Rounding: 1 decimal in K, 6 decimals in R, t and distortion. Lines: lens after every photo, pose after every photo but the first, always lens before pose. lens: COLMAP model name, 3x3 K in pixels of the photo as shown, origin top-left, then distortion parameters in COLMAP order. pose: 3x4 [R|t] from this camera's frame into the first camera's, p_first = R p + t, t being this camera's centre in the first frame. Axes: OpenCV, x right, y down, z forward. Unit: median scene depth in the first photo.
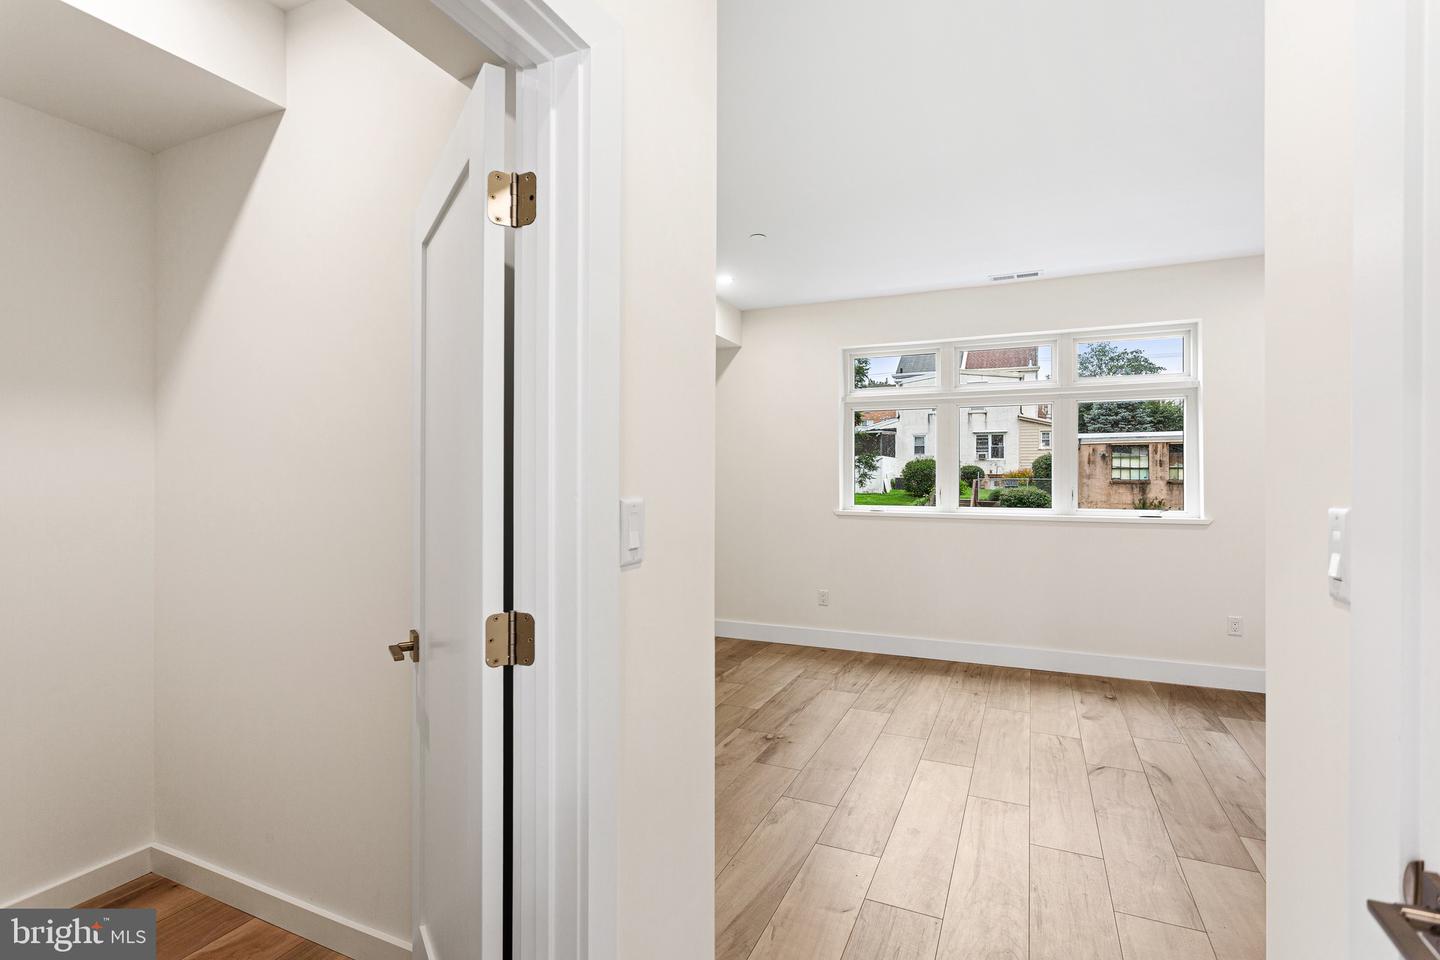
lens RADIAL K [[690.5, 0, 718.1], [0, 690.5, 474.9], [0, 0, 1]] dist [-0.015297, 0.007296]
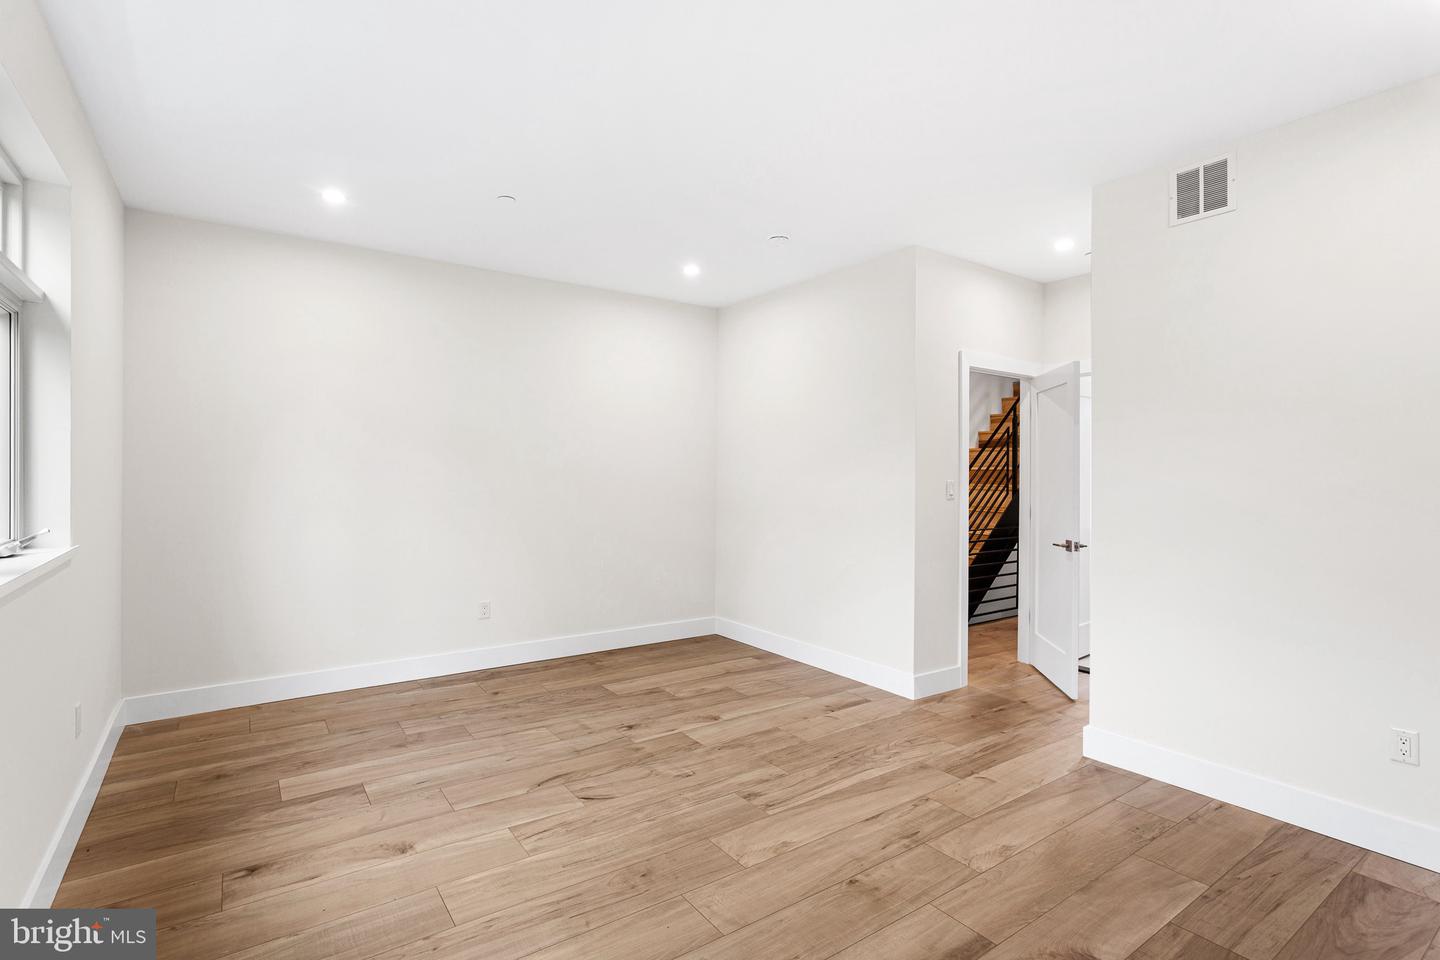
lens RADIAL K [[690.5, 0, 710.0], [0, 690.5, 474.5], [0, 0, 1]] dist [-0.015297, 0.007296]
pose [[-0.858170, -0.007226, 0.513314, -0.027425], [-0.006183, 0.999974, 0.003739, -0.000548], [-0.513328, 0.000034, -0.858193, 1.162607]]
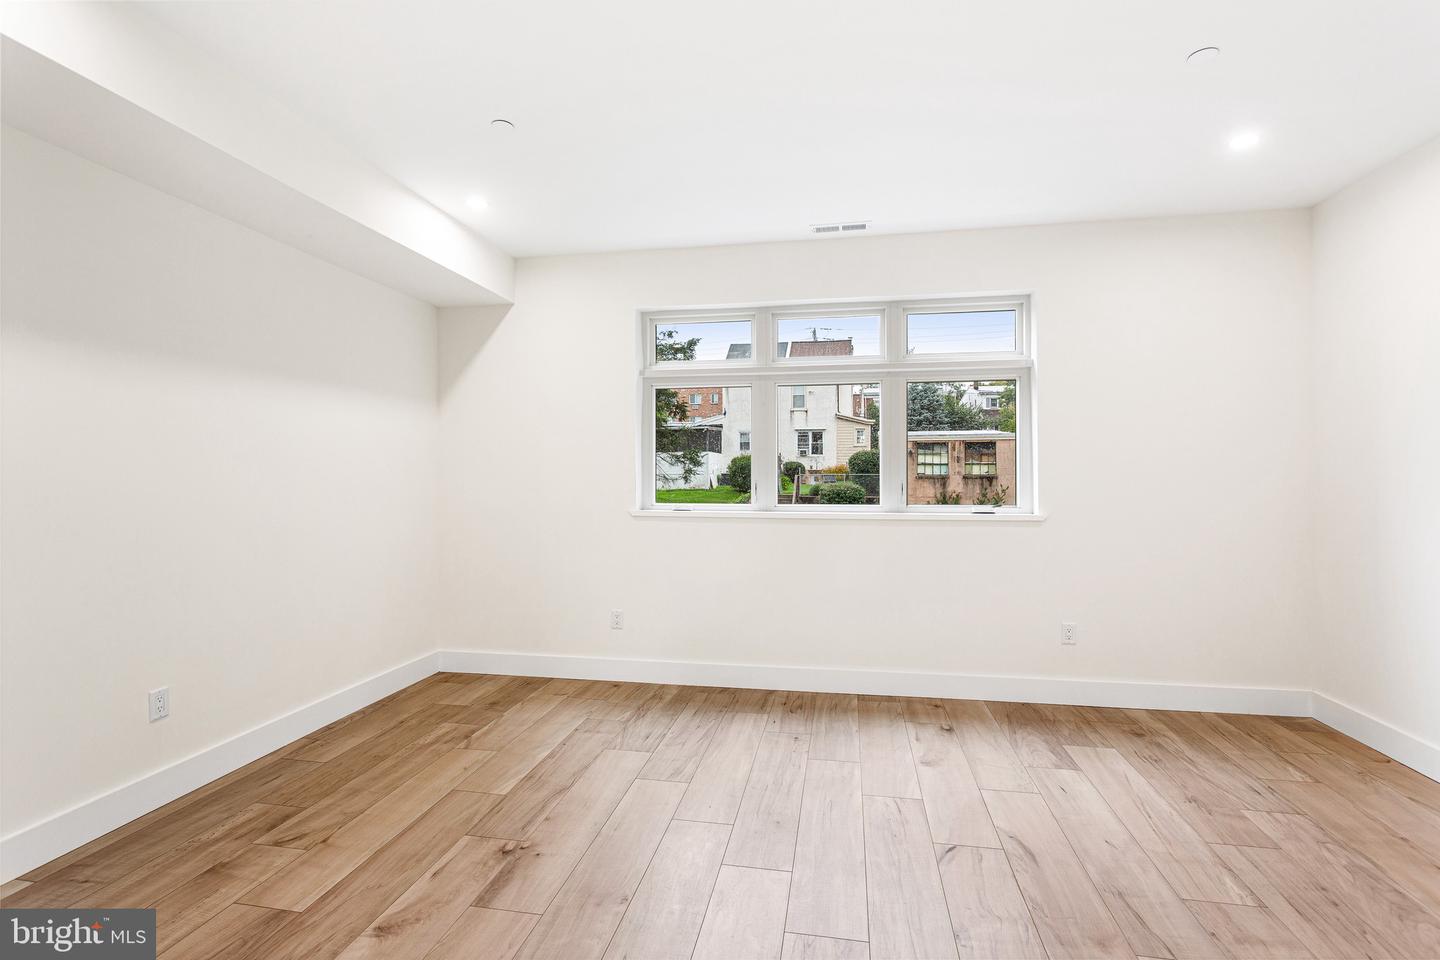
lens RADIAL K [[690.5, 0, 720.1], [0, 690.5, 477.1], [0, 0, 1]] dist [-0.015297, 0.007296]
pose [[0.969820, -0.003662, 0.243796, 0.086989], [0.001664, 0.999963, 0.008400, 0.006849], [-0.243818, -0.007740, 0.969790, 0.227133]]
